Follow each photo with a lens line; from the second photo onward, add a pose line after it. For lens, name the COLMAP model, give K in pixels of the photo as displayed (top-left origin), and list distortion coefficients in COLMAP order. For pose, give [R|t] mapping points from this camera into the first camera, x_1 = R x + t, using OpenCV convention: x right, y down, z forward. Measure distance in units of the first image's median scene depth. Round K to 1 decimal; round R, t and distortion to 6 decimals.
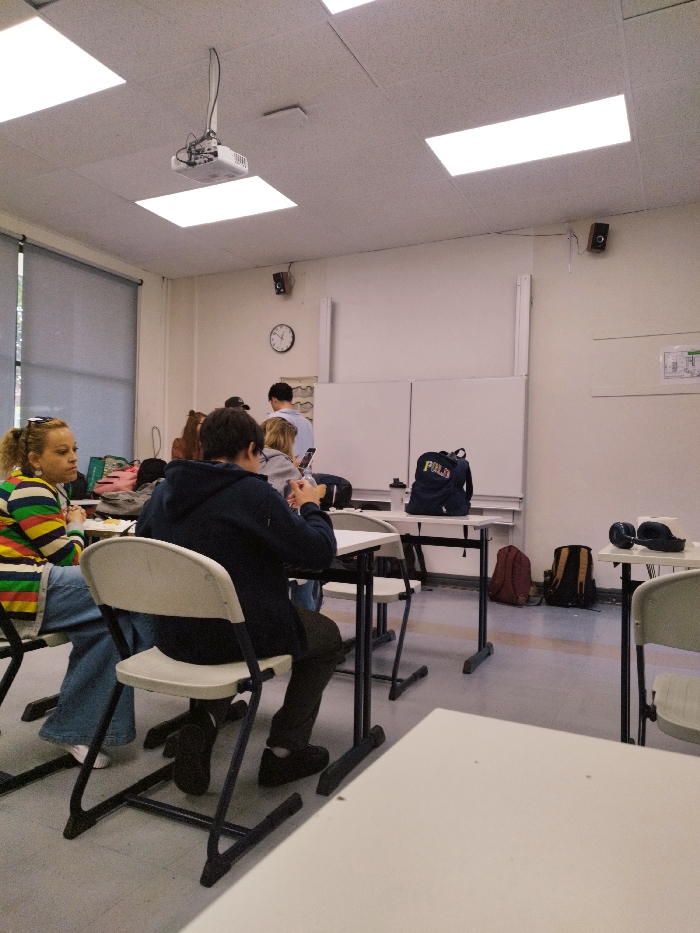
lens RADIAL K [[660.6, 0, 350.0], [0, 660.6, 466.5], [0, 0, 1]] dist [0.067730, 0.000243]
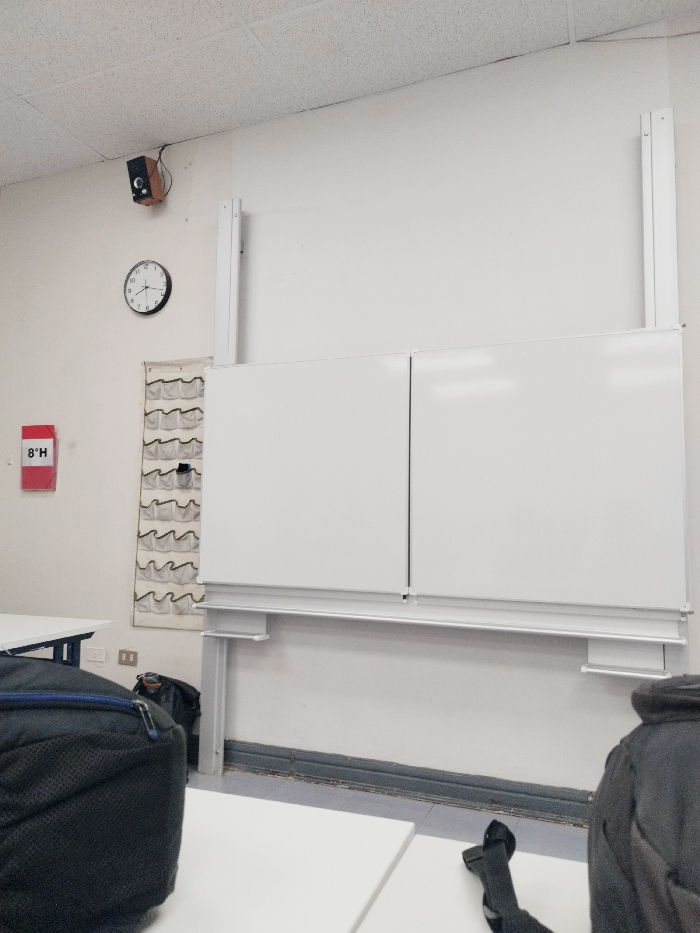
lens RADIAL K [[660.6, 0, 350.0], [0, 660.6, 466.5], [0, 0, 1]] dist [0.067730, 0.000243]
pose [[0.995514, 0.000743, 0.094608, 0.007648], [0.006657, 0.996941, -0.077875, -0.010117], [-0.094377, 0.078156, 0.992464, 0.480840]]
